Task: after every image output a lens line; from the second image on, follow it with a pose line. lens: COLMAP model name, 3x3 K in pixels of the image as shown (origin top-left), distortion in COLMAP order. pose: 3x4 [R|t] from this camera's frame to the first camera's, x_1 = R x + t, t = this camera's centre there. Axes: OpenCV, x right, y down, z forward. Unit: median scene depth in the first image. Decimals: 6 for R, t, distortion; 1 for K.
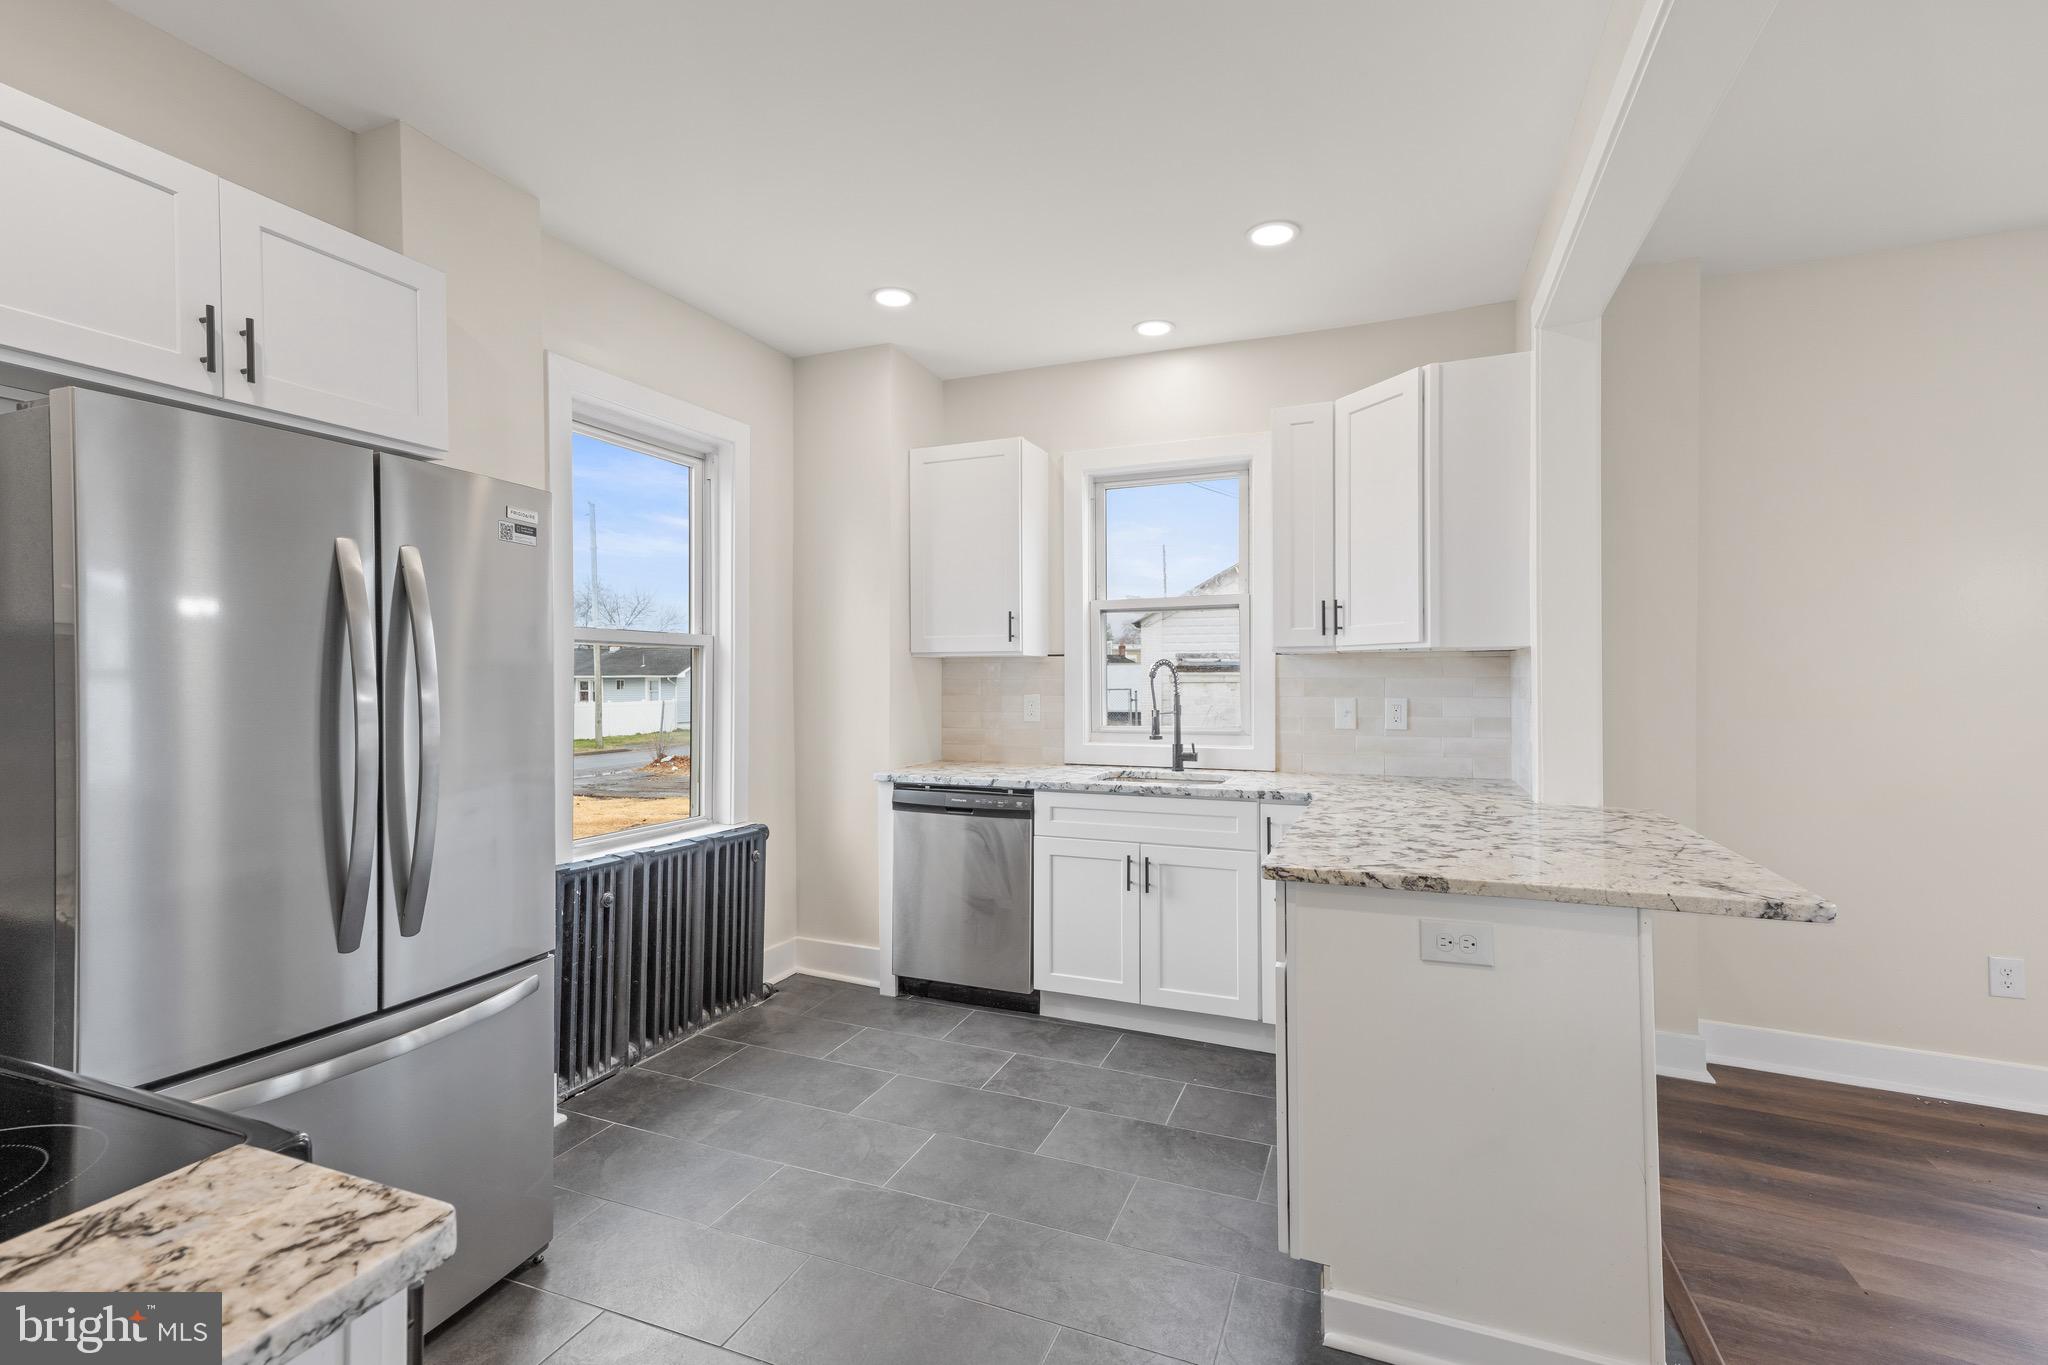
lens RADIAL K [[921.1, 0, 1019.3], [0, 921.1, 665.4], [0, 0, 1]] dist [0.022765, 0.002999]
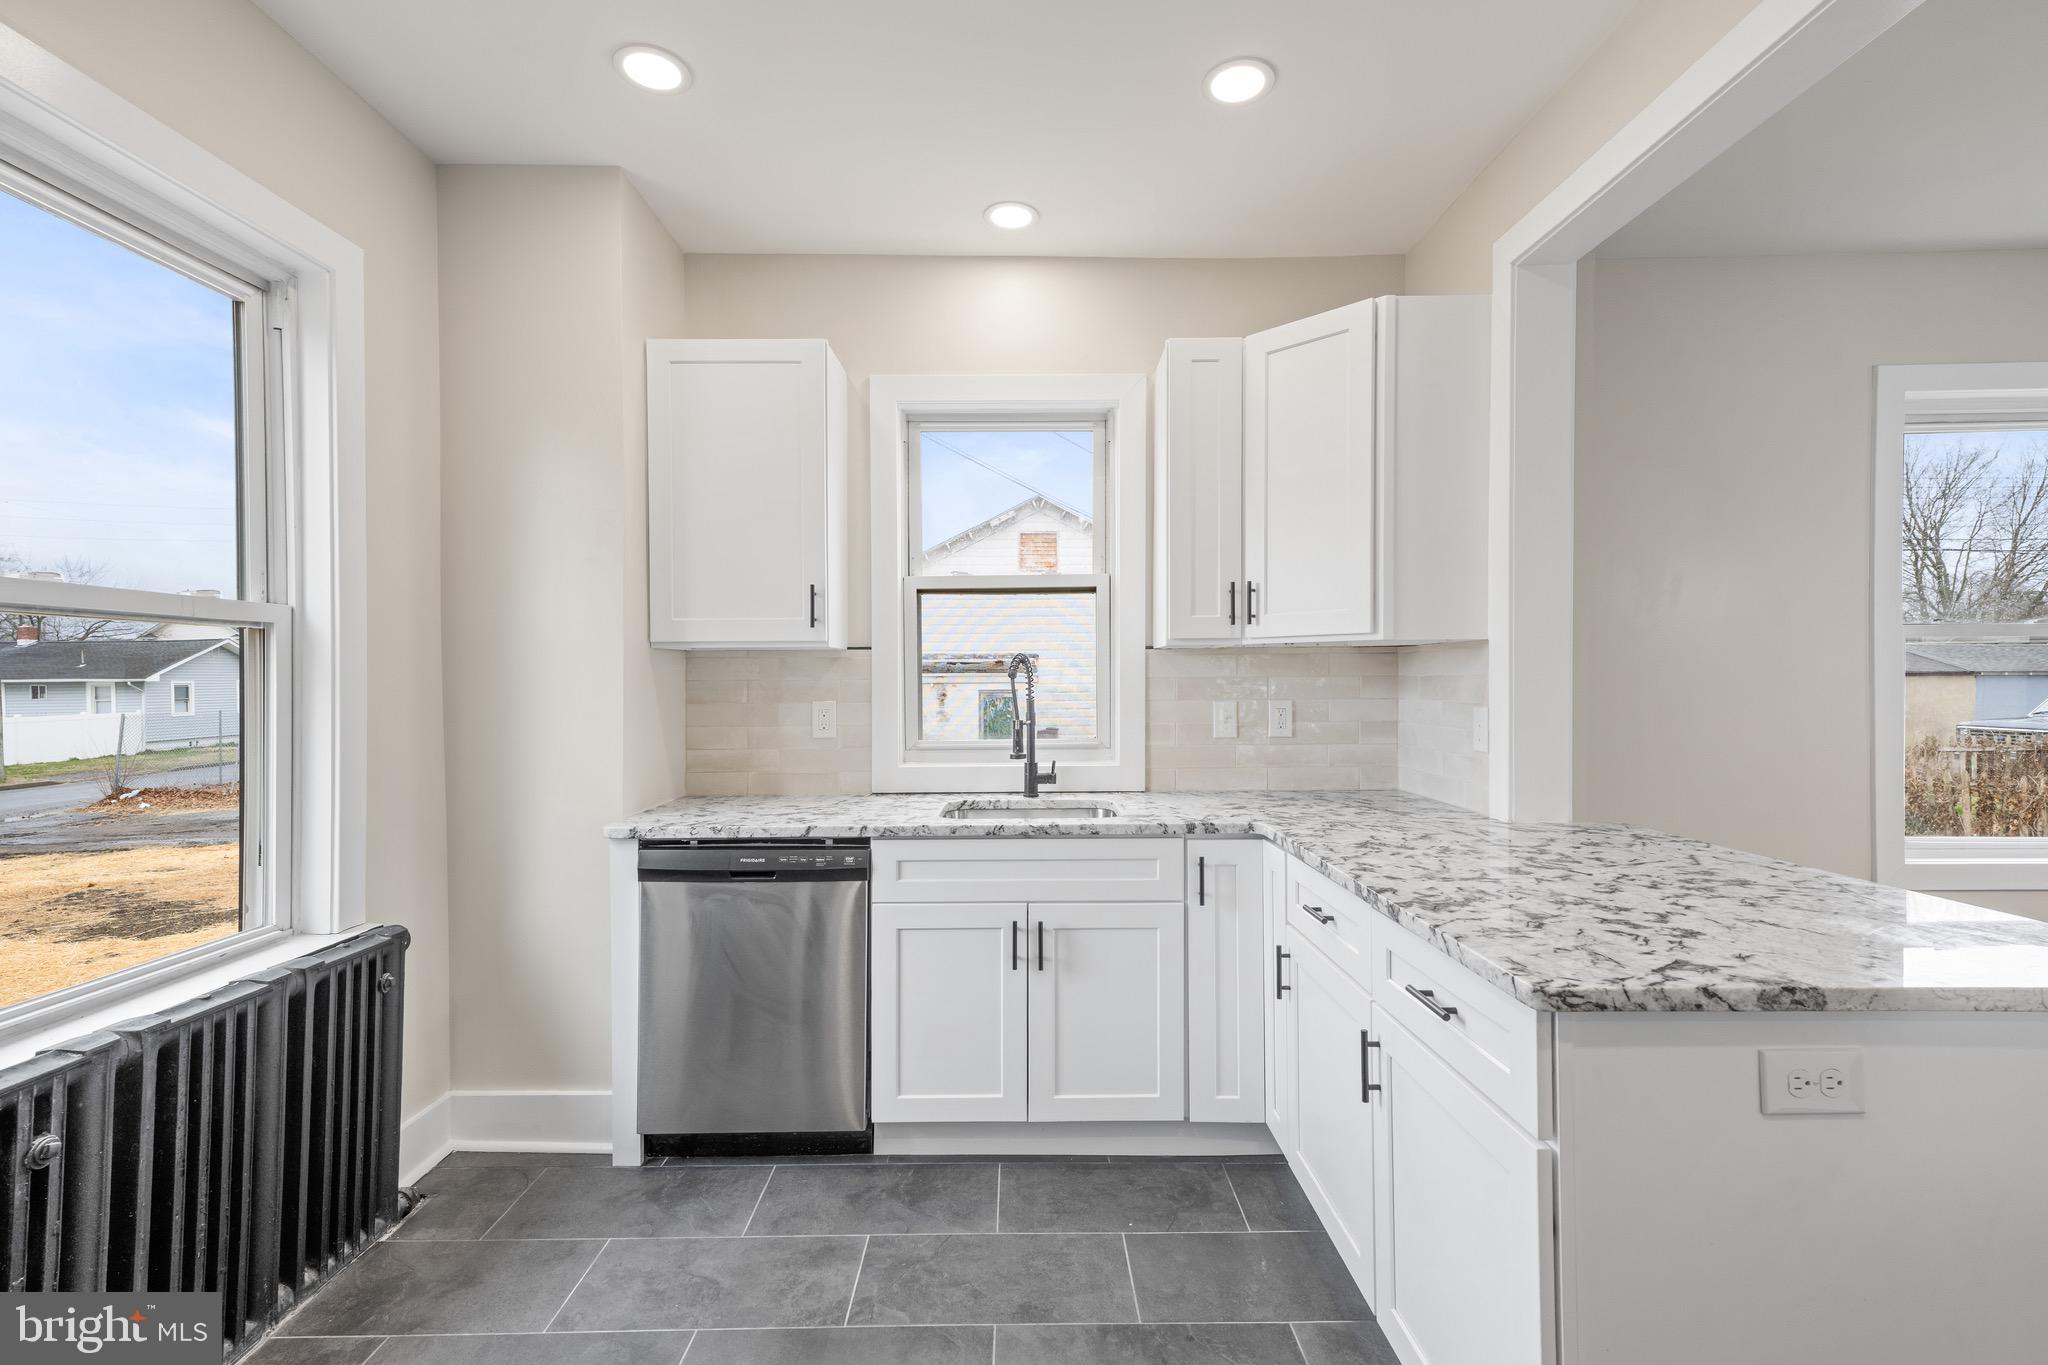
lens RADIAL K [[921.1, 0, 1030.2], [0, 921.1, 677.6], [0, 0, 1]] dist [0.022765, 0.002999]
pose [[0.920426, -0.002988, 0.390906, -0.145510], [-0.001558, 0.999935, 0.011313, 0.004800], [-0.390914, -0.011022, 0.920361, 0.306317]]
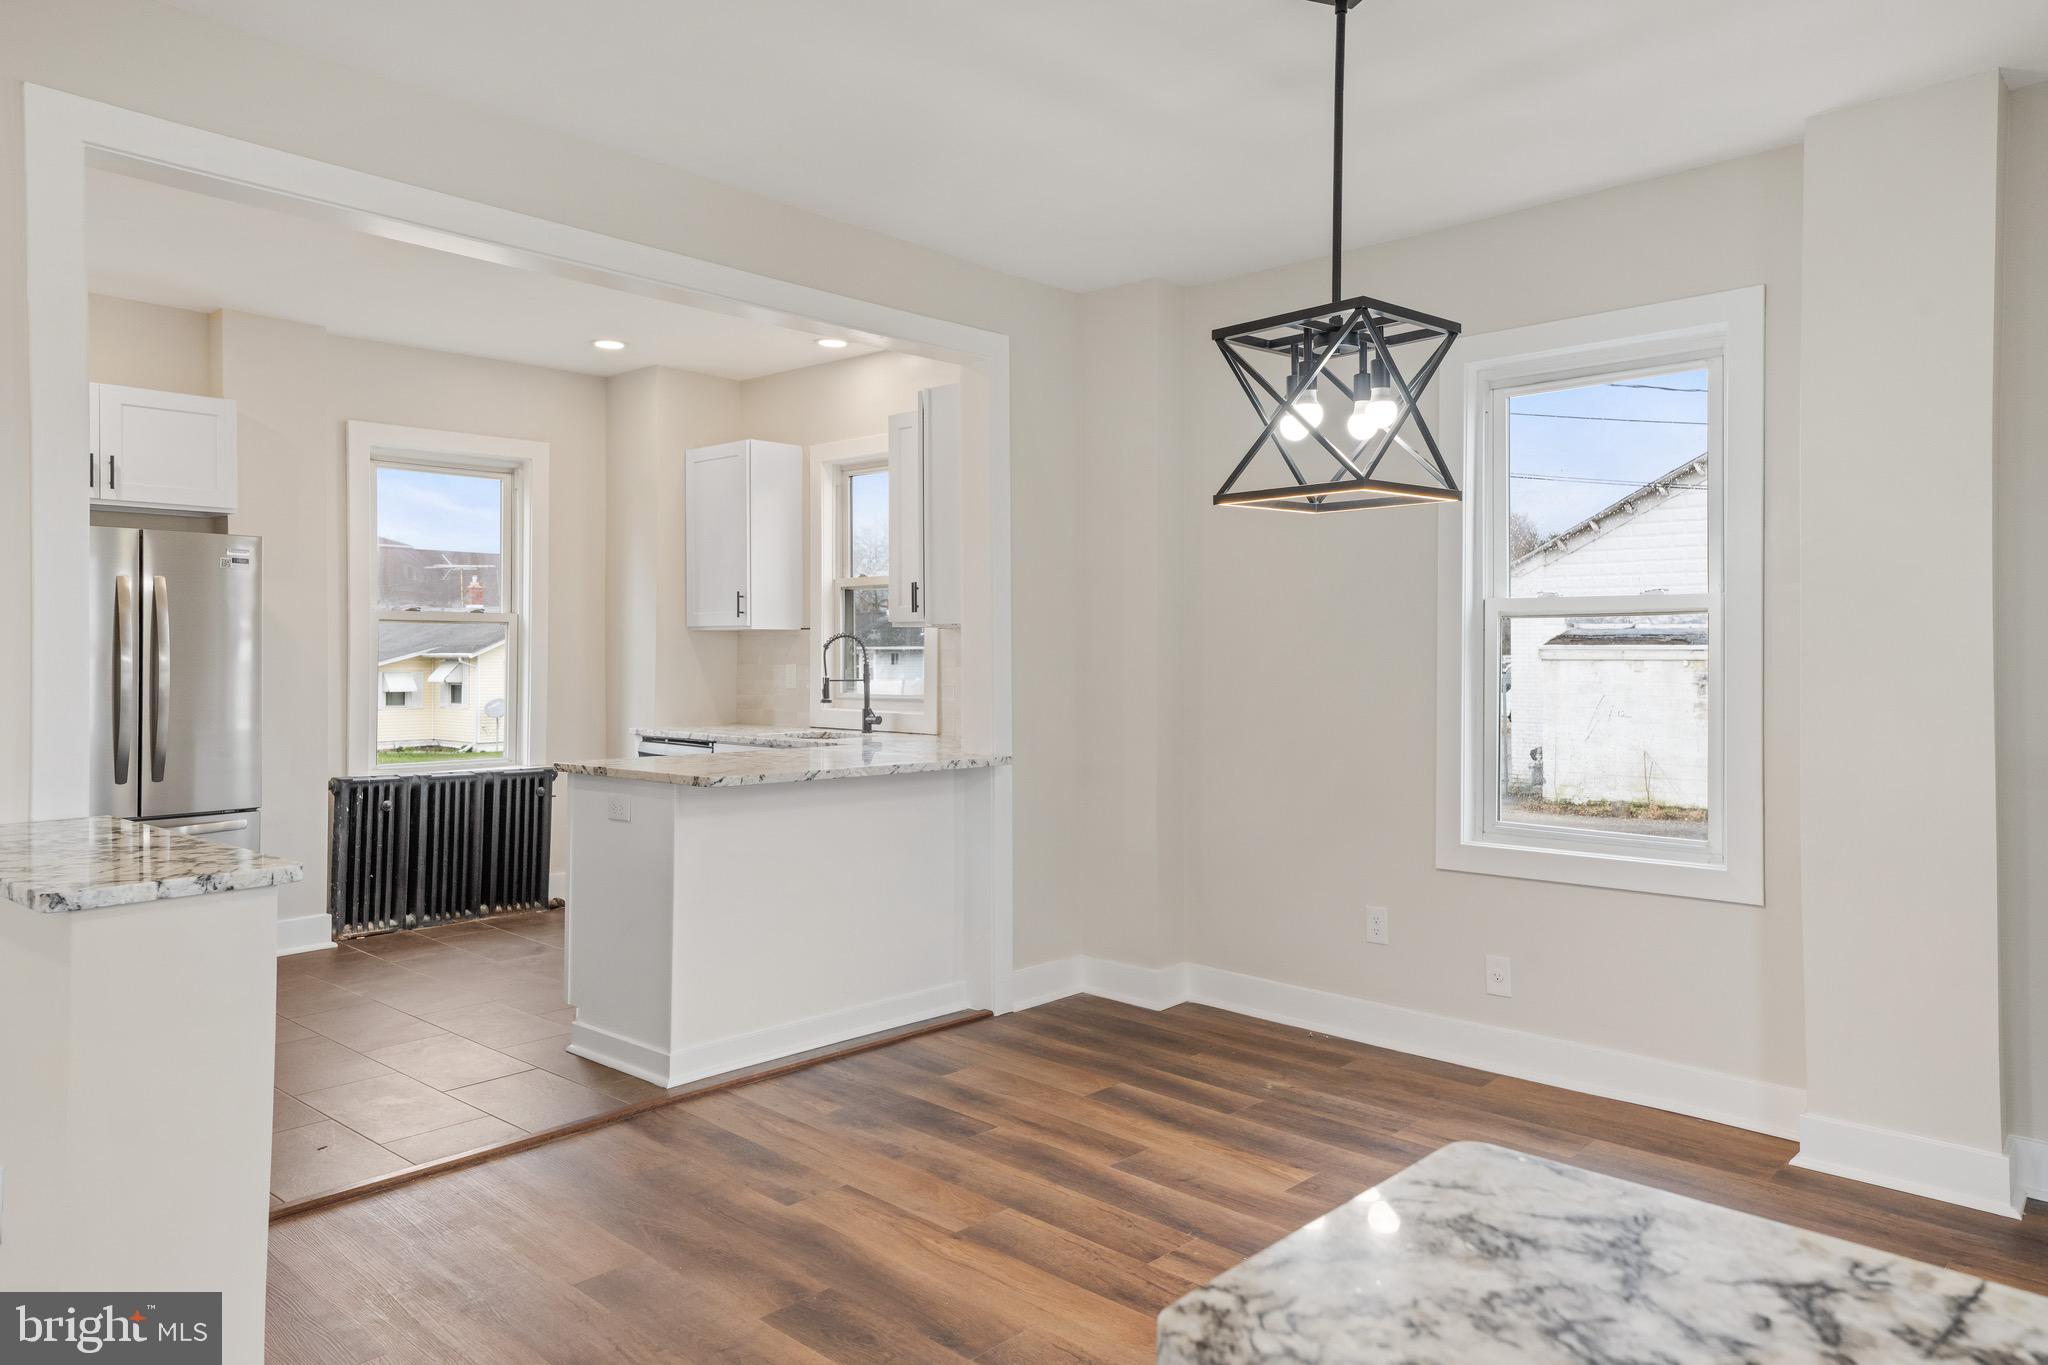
lens RADIAL K [[1355.6, 0, 1019.2], [0, 1355.6, 617.2], [0, 0, 1]] dist [0.033189, 0.003185]
pose [[0.937687, -0.003146, -0.347468, 0.992881], [-0.000957, 0.999932, -0.011635, -0.007286], [0.347481, 0.011243, 0.937620, -0.514268]]
